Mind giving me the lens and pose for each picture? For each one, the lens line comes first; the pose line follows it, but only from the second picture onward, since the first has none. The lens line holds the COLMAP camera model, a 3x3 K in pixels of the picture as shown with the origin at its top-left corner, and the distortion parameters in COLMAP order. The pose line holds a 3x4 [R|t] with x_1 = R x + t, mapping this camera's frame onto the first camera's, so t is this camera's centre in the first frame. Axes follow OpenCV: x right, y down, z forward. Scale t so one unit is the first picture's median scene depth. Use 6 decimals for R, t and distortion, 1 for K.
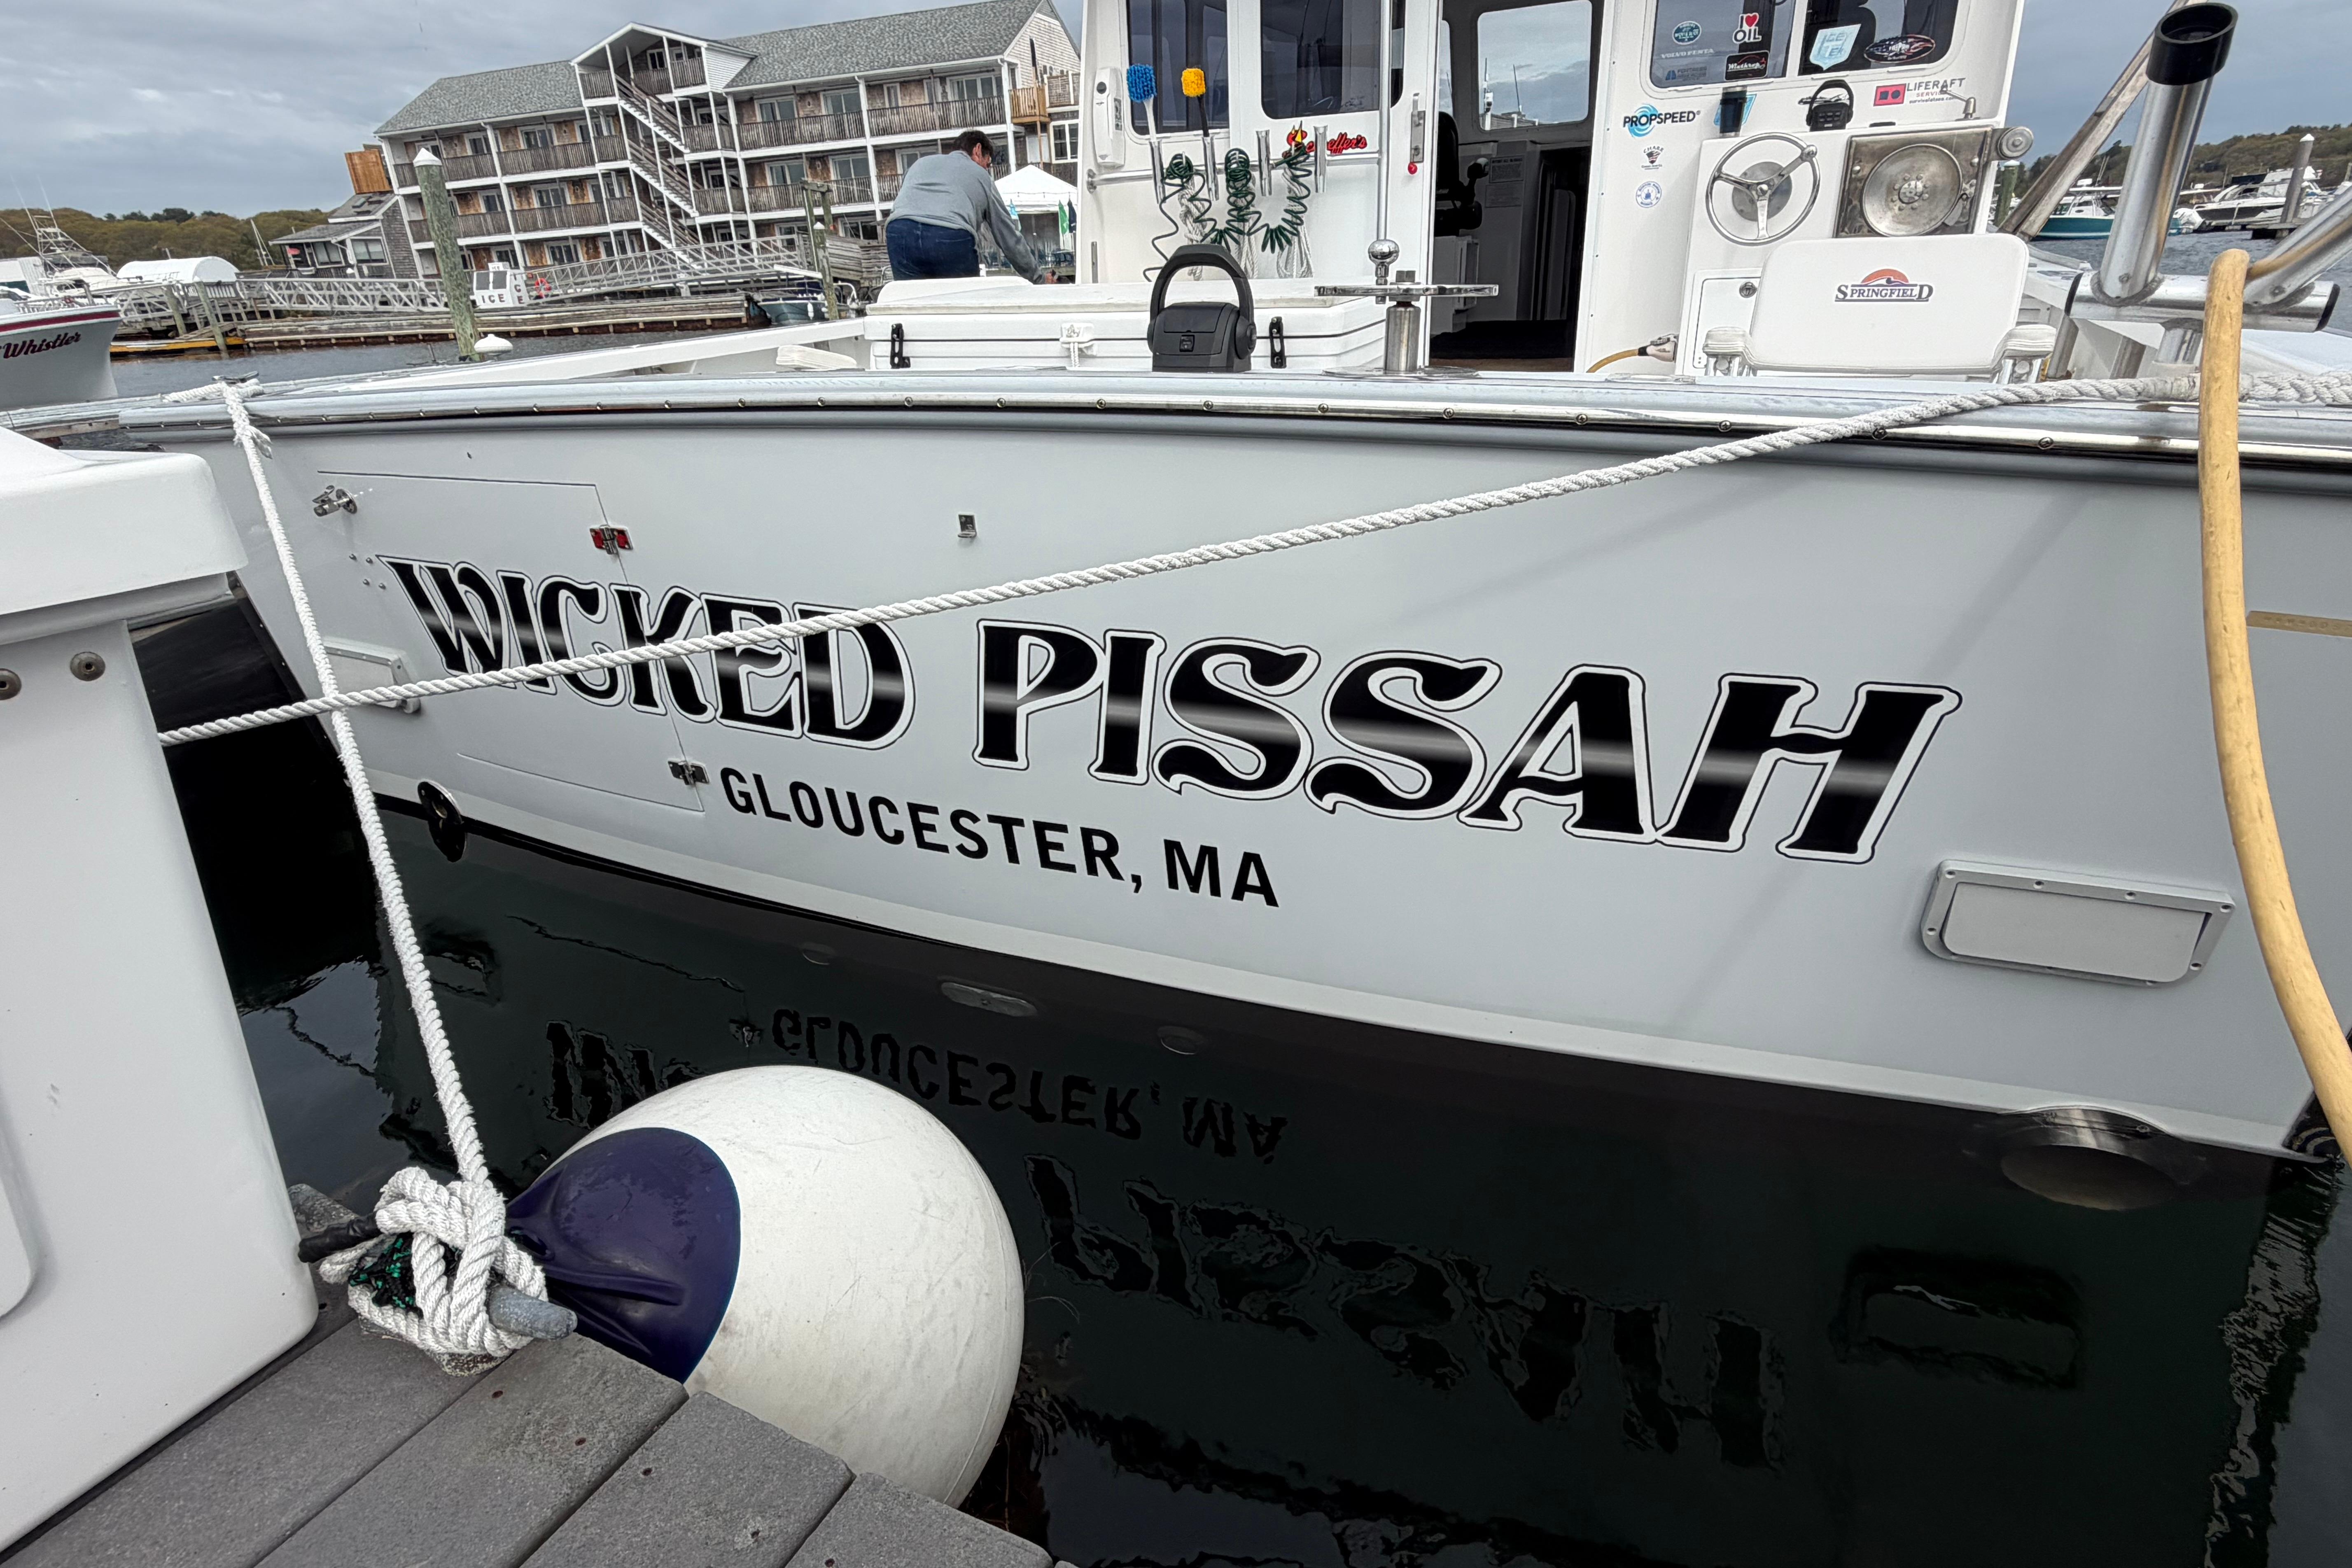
lens RADIAL K [[1229.9, 0, 1167.8], [0, 1229.9, 783.4], [0, 0, 1]] dist [0.004660, -0.002442]
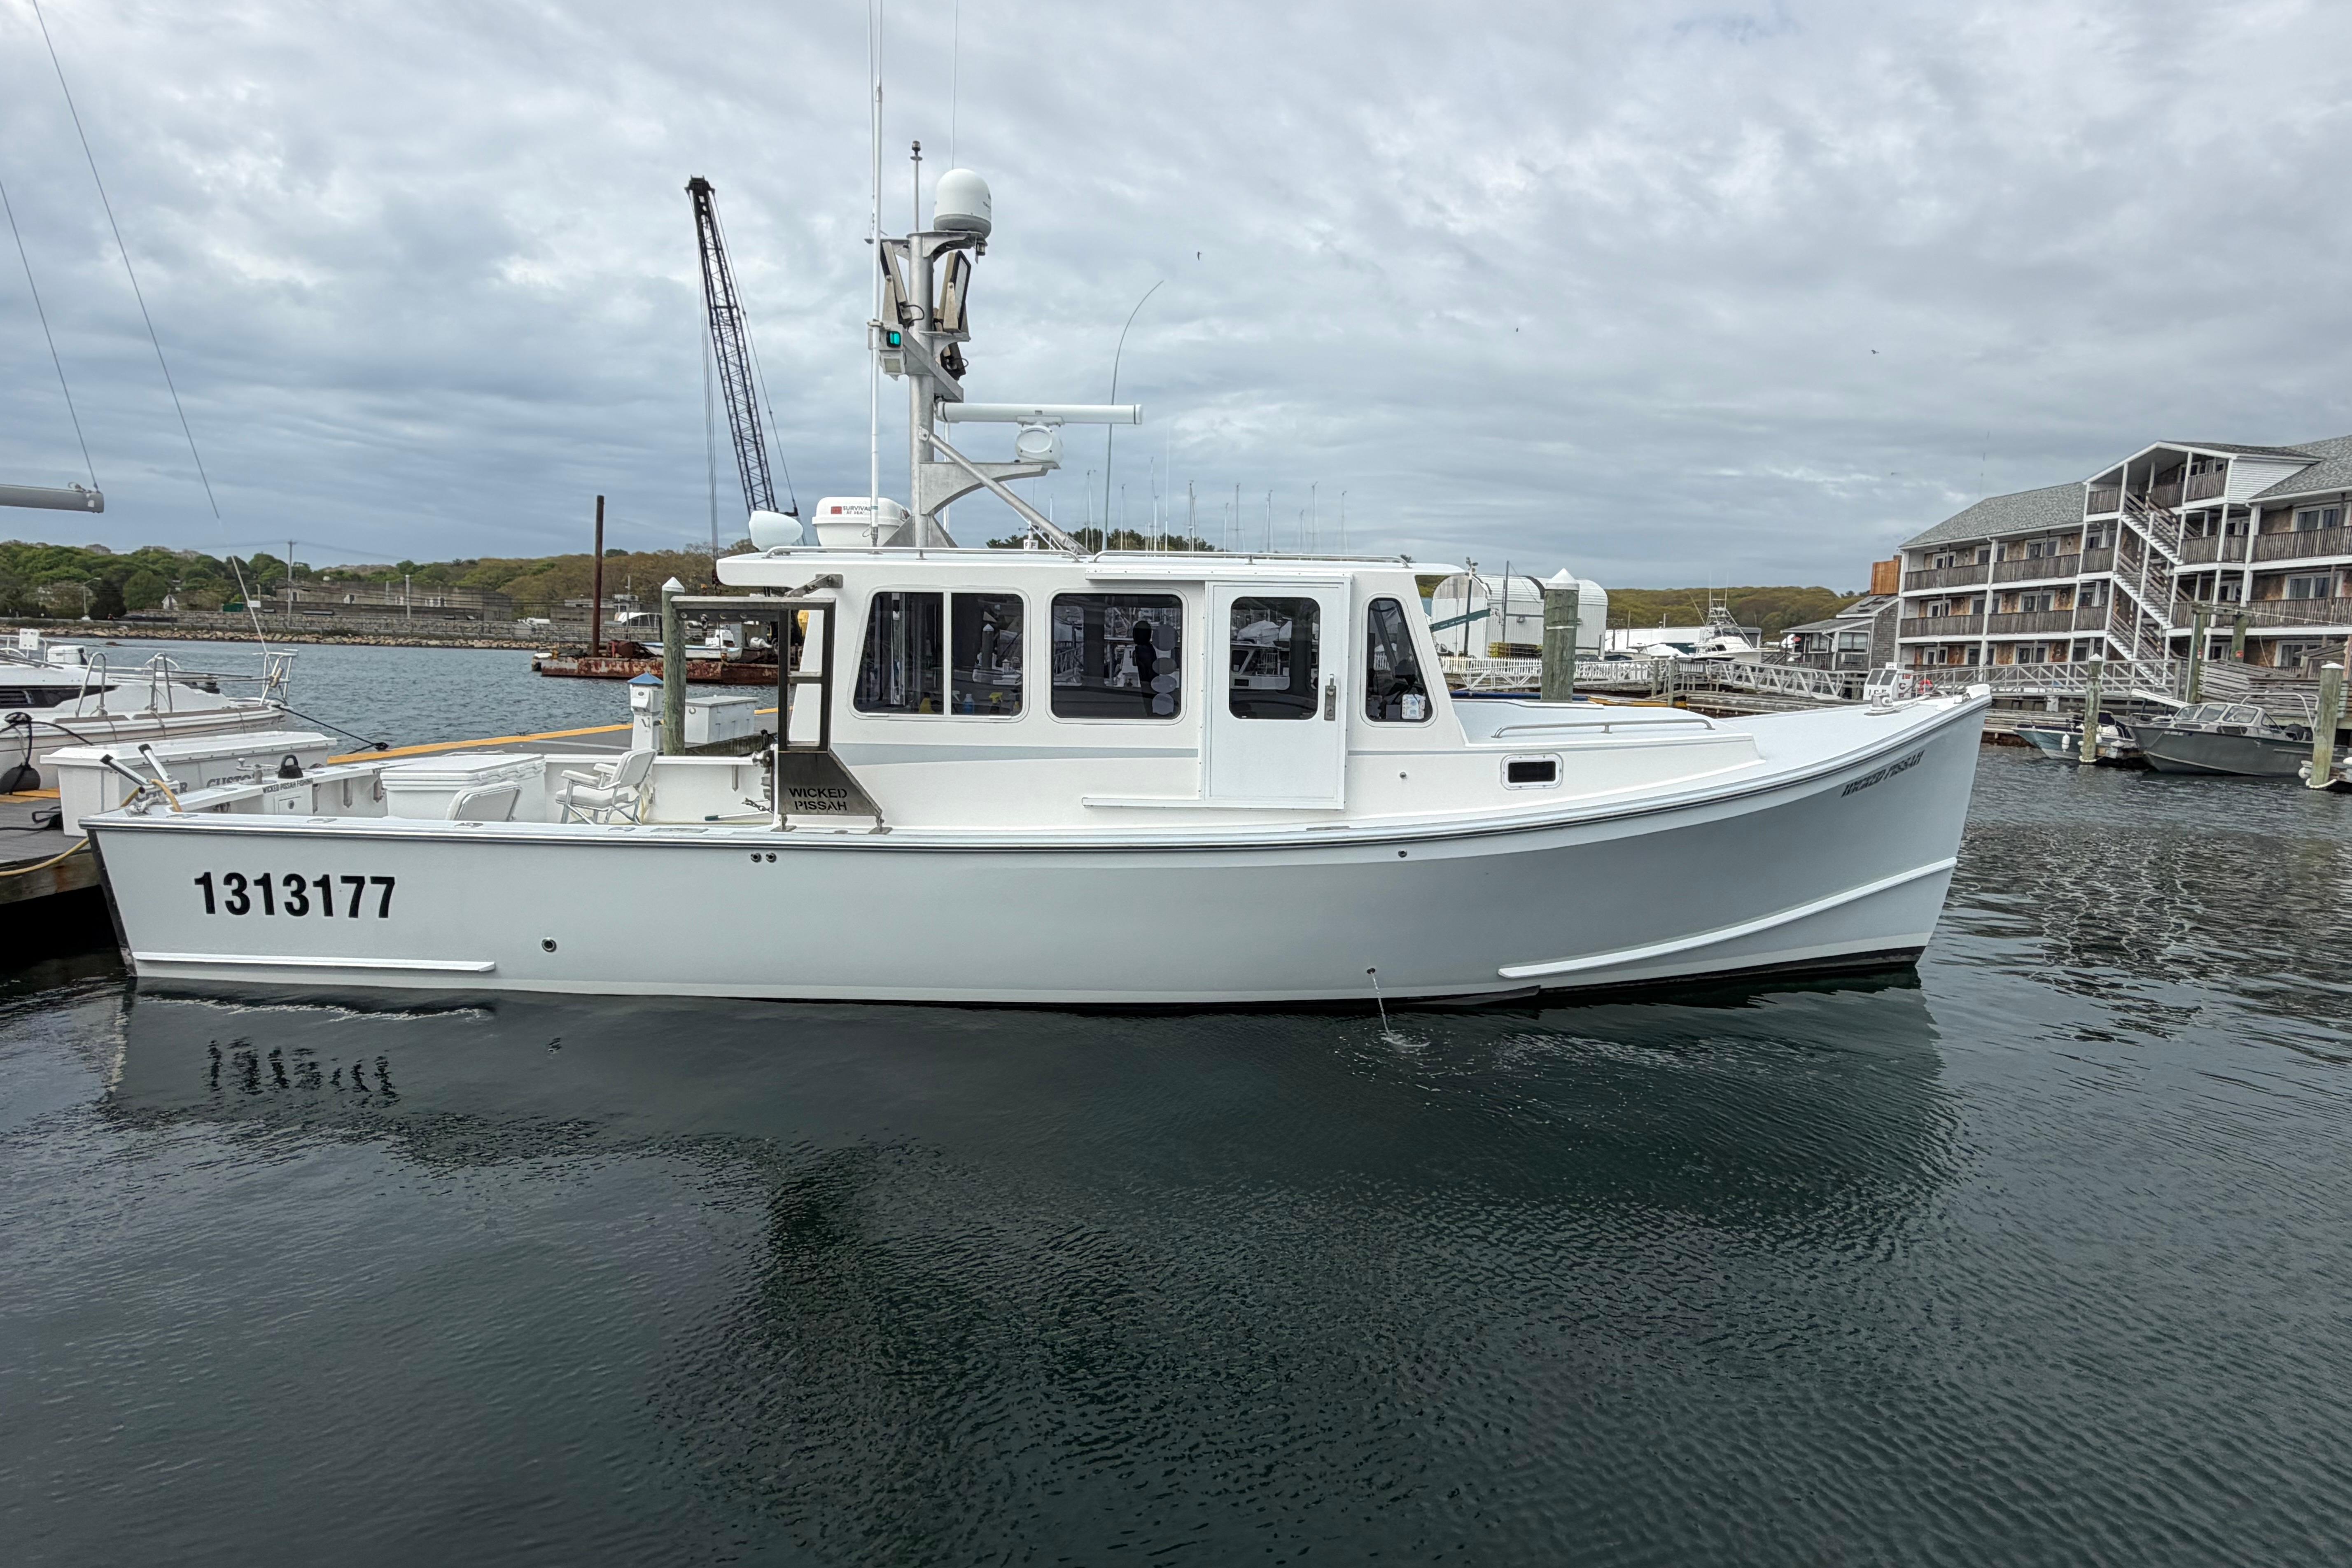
lens RADIAL K [[1229.9, 0, 1152.2], [0, 1229.9, 803.3], [0, 0, 1]] dist [0.004660, -0.002442]
pose [[0.381507, 0.174910, -0.907667, 2.222209], [-0.404620, 0.914464, 0.006151, -0.615470], [0.831105, 0.364914, 0.419646, 0.642440]]
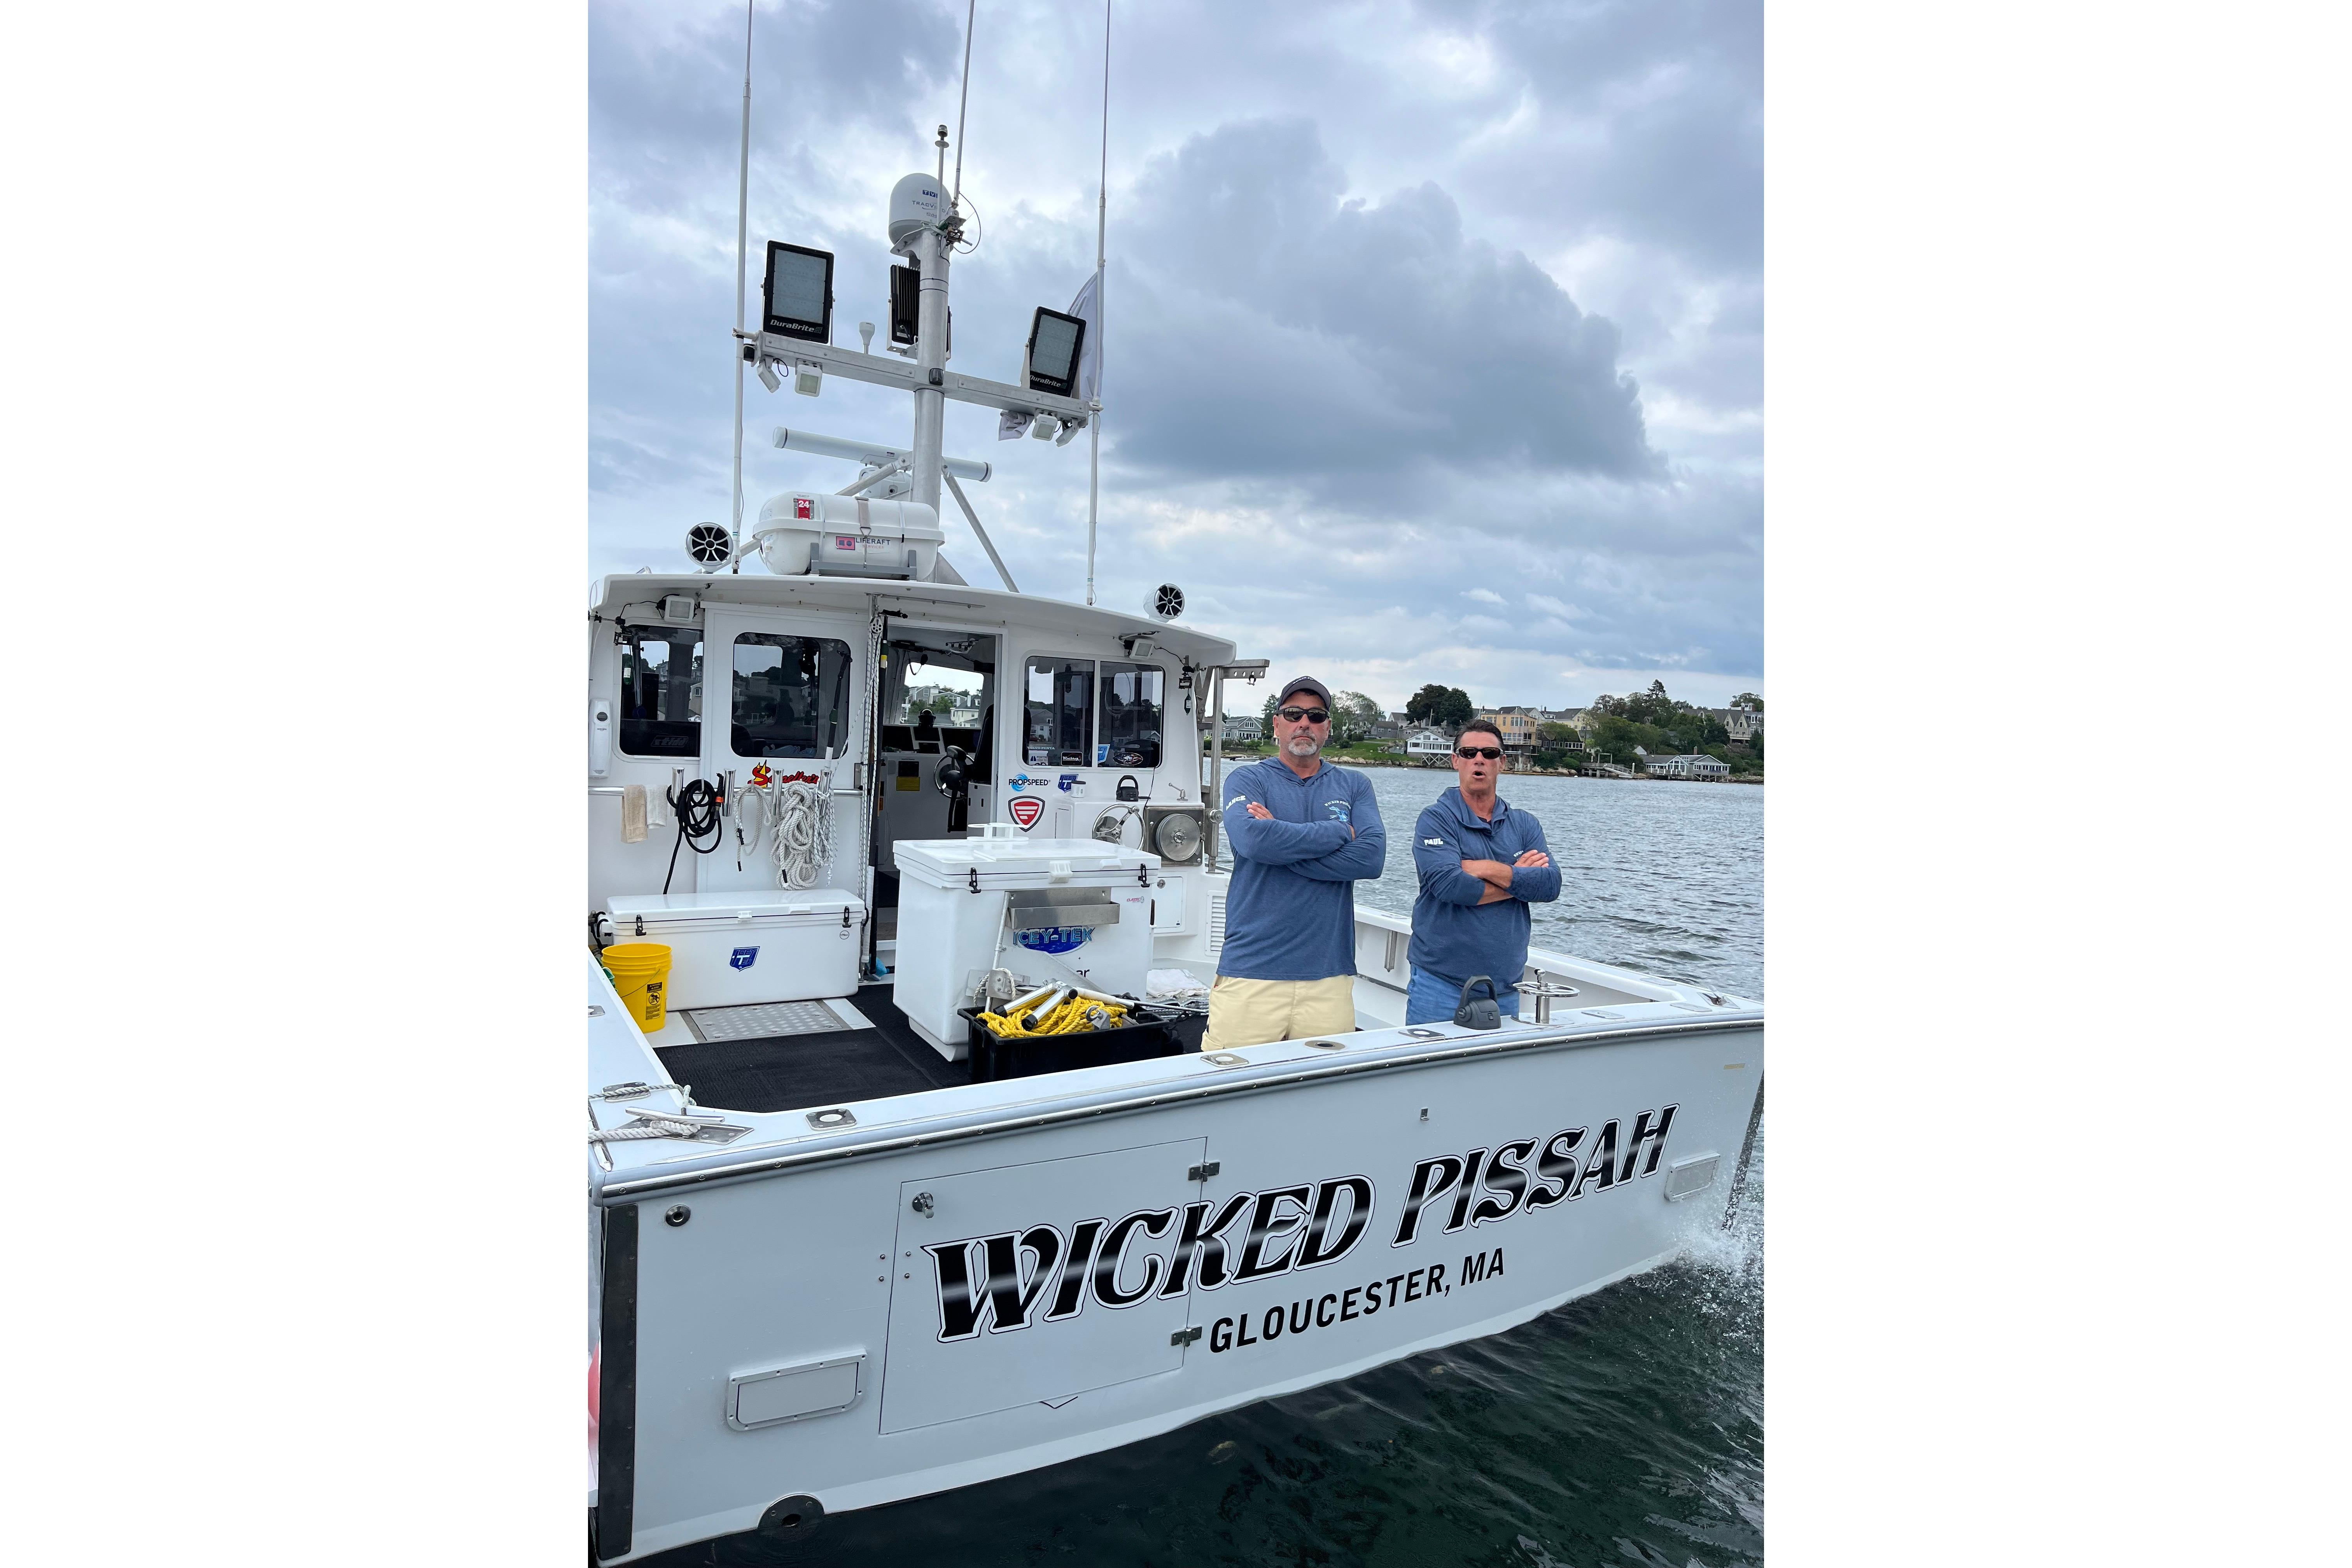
lens RADIAL K [[1172.3, 0, 1179.3], [0, 1172.3, 786.2], [0, 0, 1]] dist [0.015175, -0.000084]
pose [[0.569237, 0.034122, 0.821465, -0.807368], [0.262571, 0.939271, -0.220965, -0.161105], [-0.779118, 0.341475, 0.525709, 0.054898]]
